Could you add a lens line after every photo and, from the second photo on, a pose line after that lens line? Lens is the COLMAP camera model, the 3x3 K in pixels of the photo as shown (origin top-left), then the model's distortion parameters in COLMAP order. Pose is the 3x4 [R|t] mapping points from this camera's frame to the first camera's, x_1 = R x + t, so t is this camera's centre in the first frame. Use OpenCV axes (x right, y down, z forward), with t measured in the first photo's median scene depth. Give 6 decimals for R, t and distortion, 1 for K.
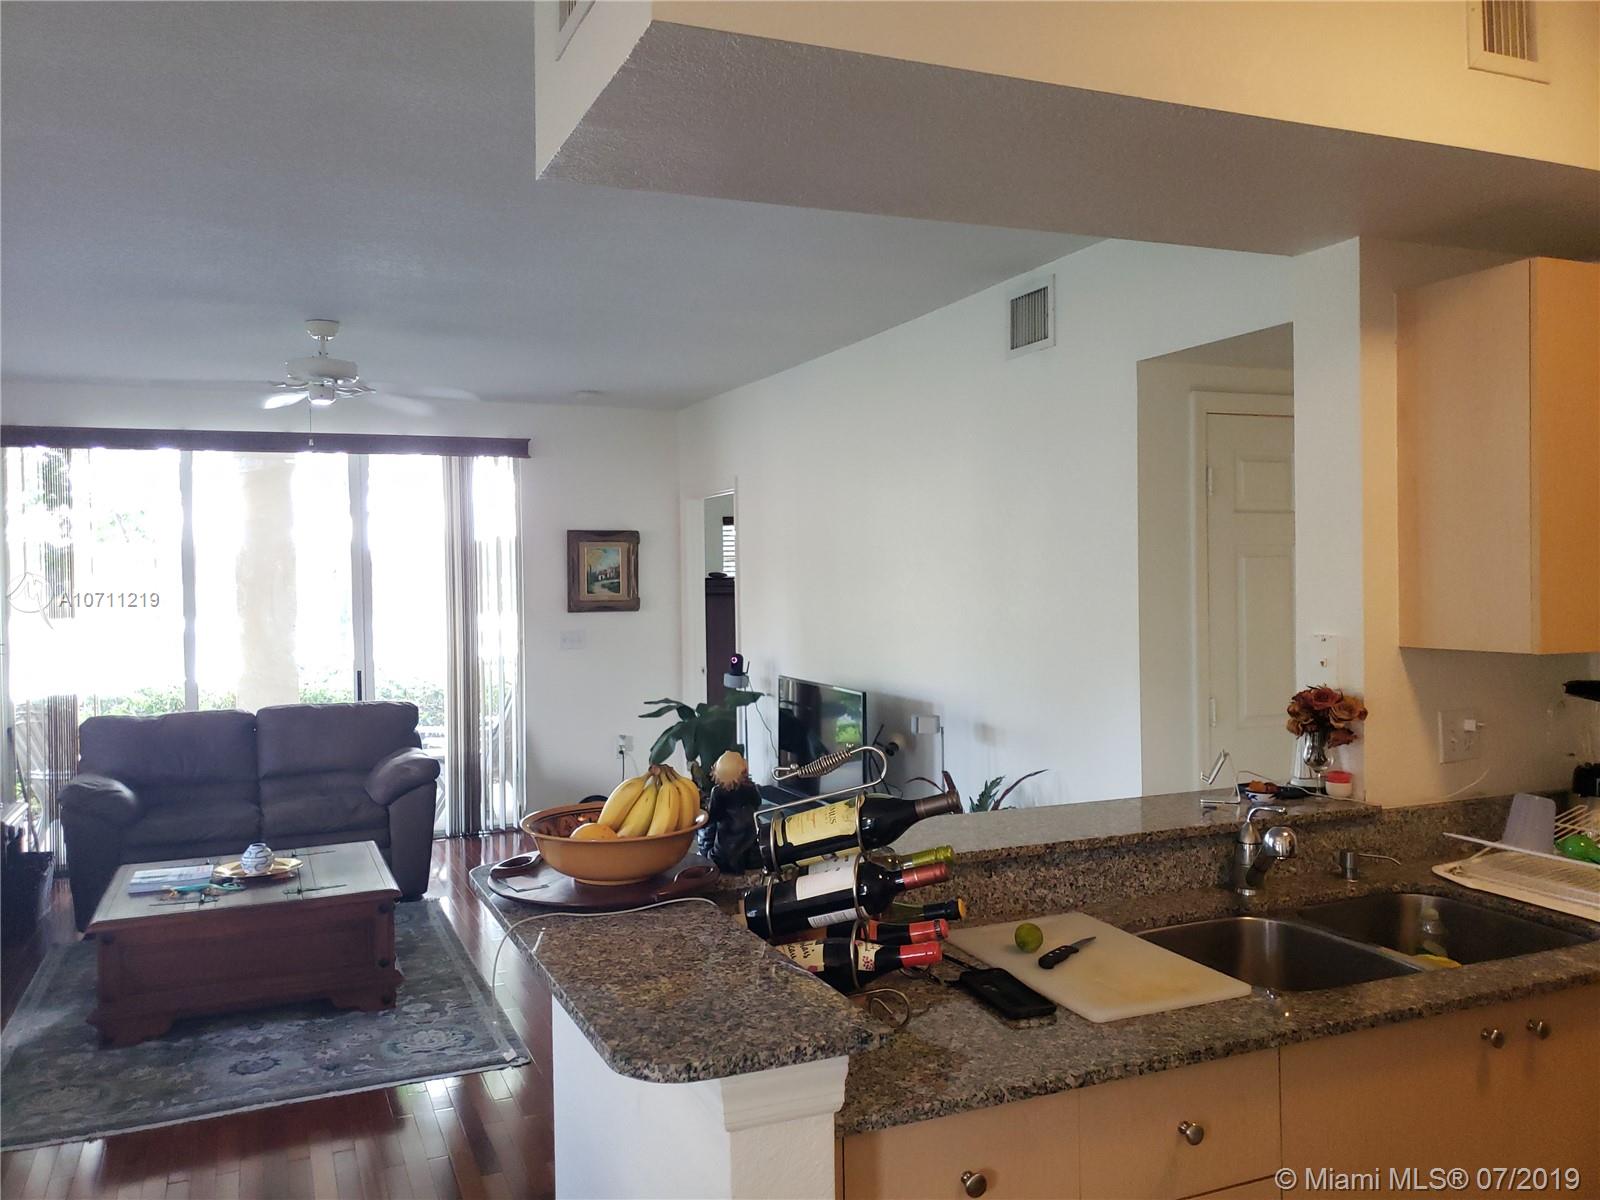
lens RADIAL K [[1238.5, 0, 755.3], [0, 1238.5, 595.9], [0, 0, 1]] dist [0.004206, 0.002230]
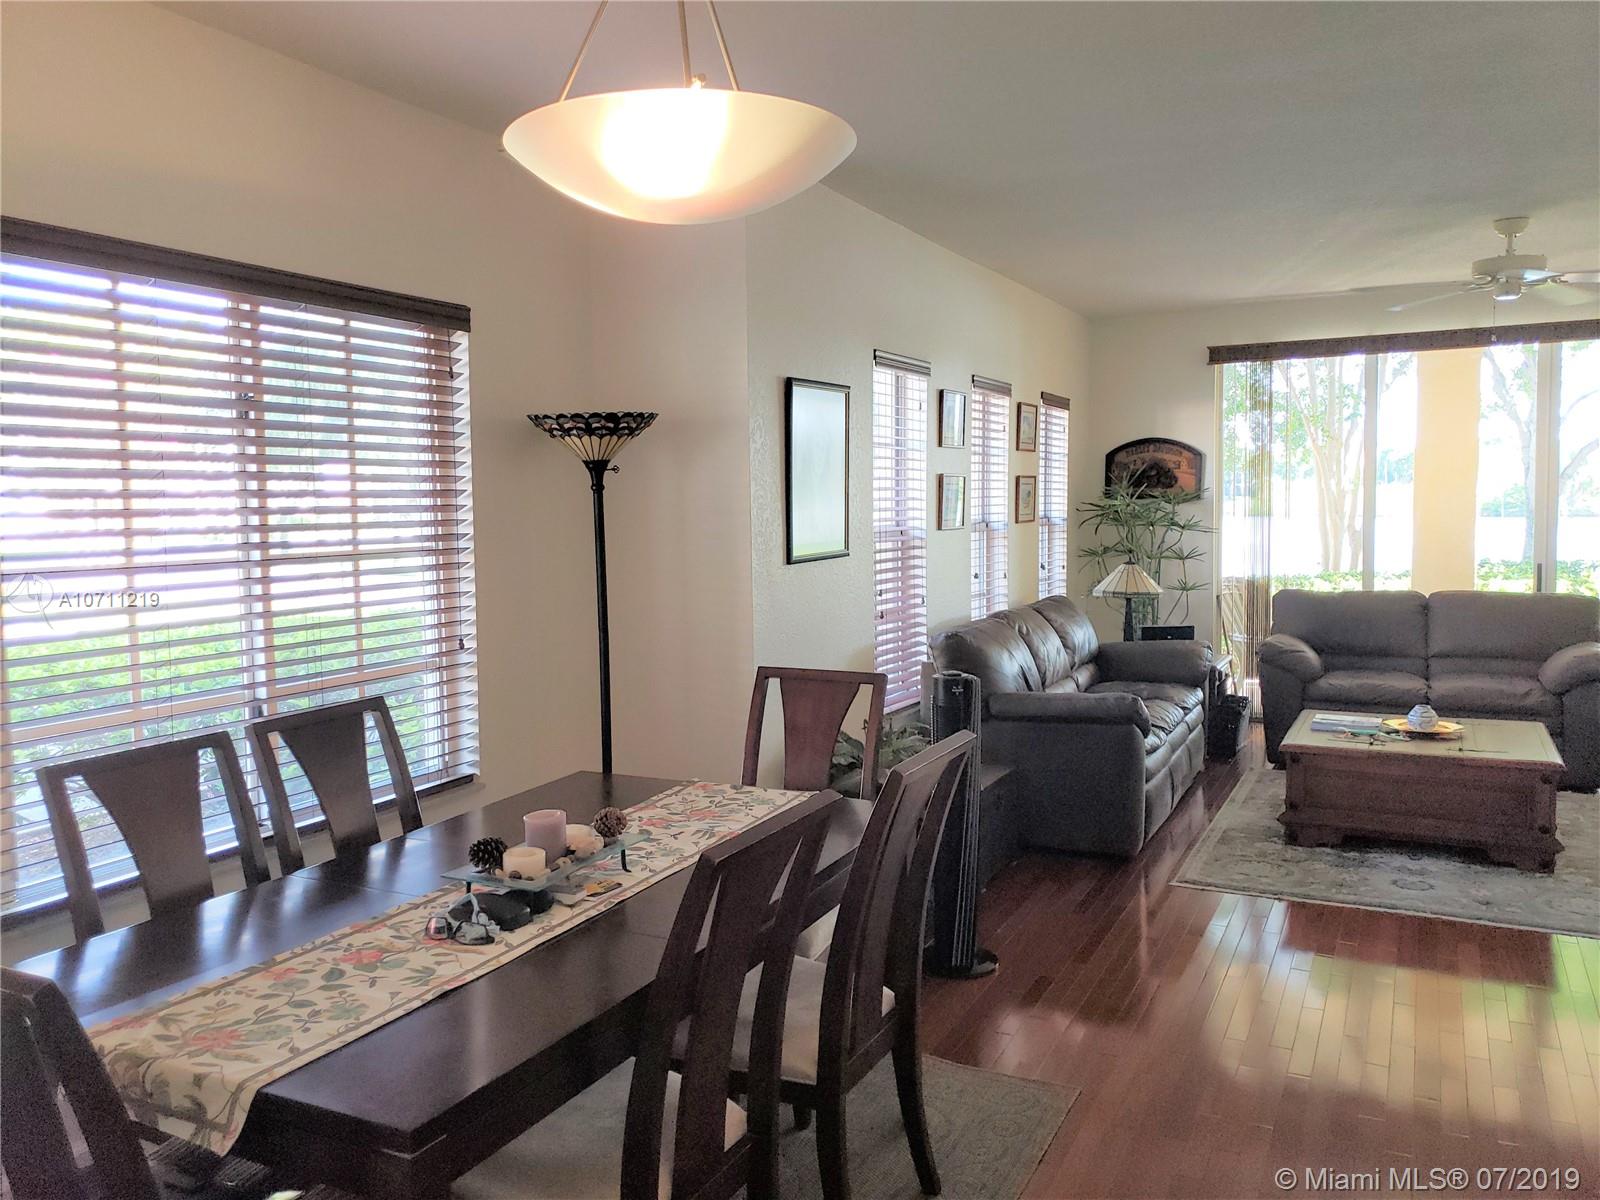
lens RADIAL K [[1260.6, 0, 787.2], [0, 1260.6, 571.1], [0, 0, 1]] dist [0.056989, -0.058258]
pose [[0.653950, 0.051480, -0.754785, 0.089576], [-0.007184, 0.998060, 0.061849, 0.012057], [0.756504, -0.035024, 0.653051, -0.192736]]
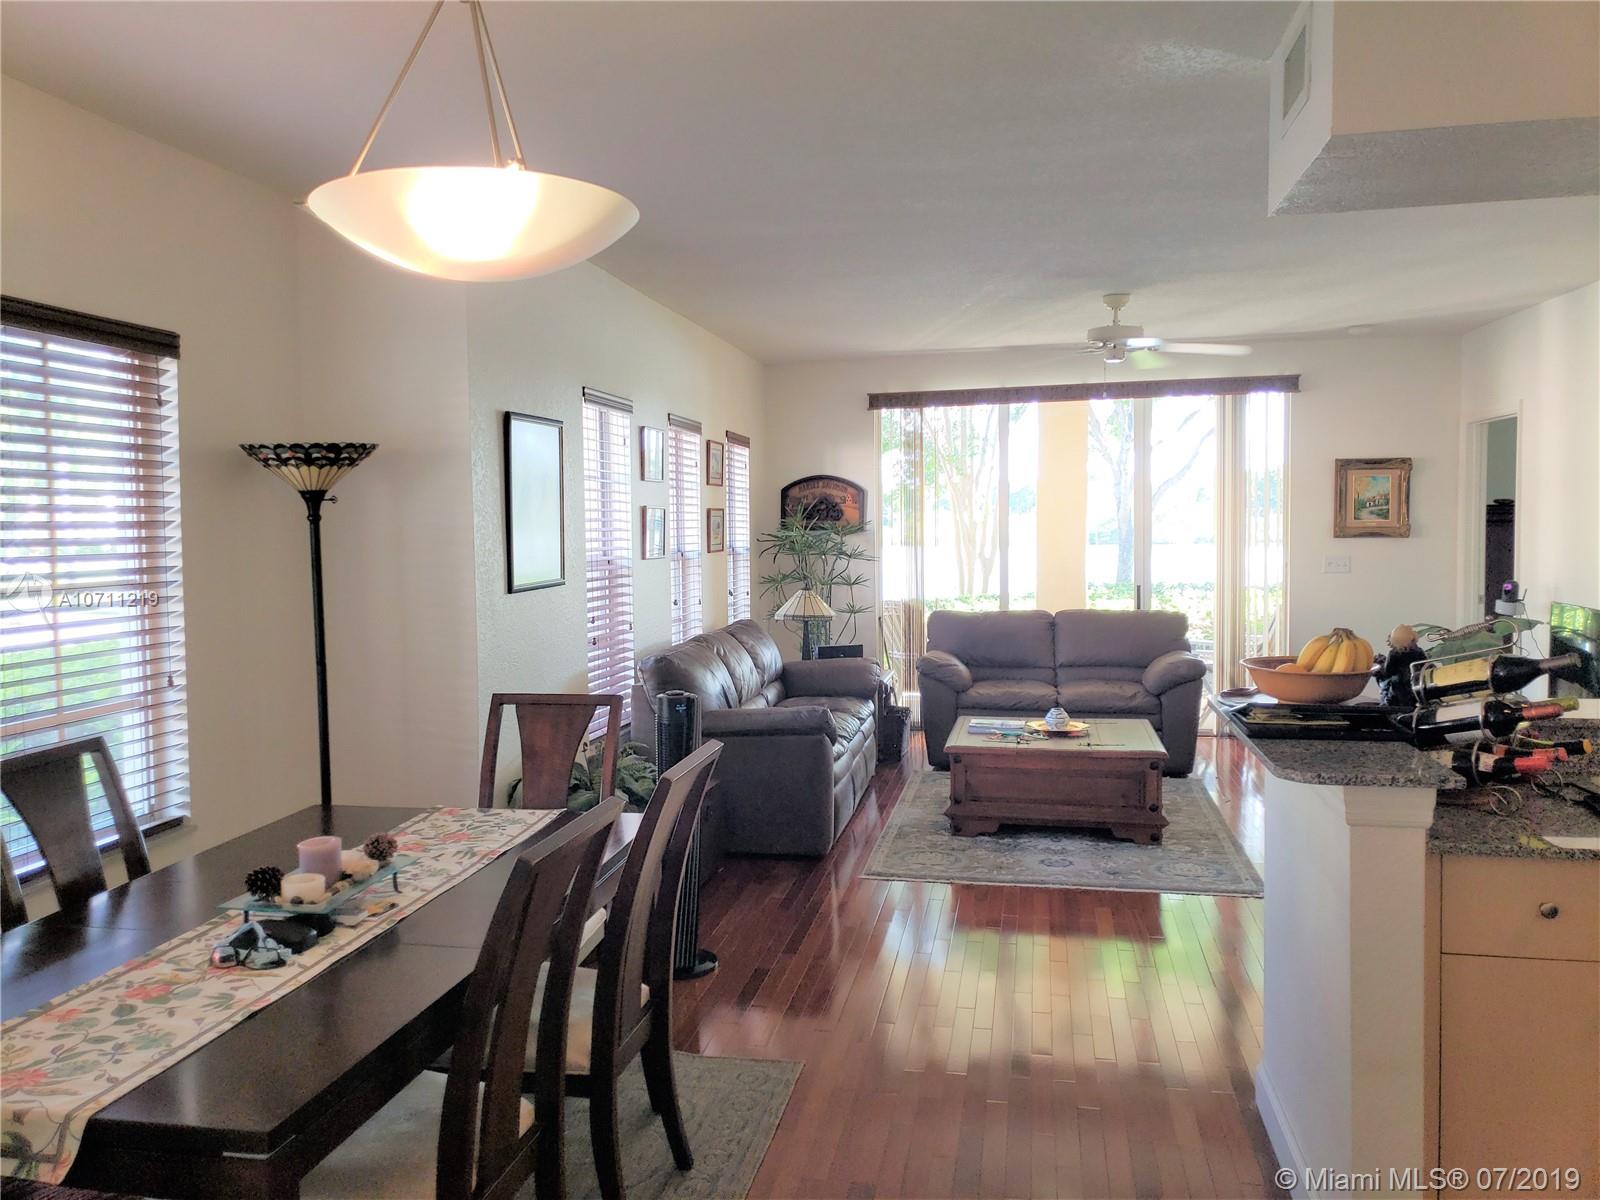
lens RADIAL K [[1260.6, 0, 787.2], [0, 1260.6, 571.1], [0, 0, 1]] dist [0.056989, -0.058258]
pose [[0.835566, 0.027580, -0.548697, 0.089977], [-0.008856, 0.999286, 0.036742, 0.010274], [0.549318, -0.025841, 0.835214, -0.273739]]
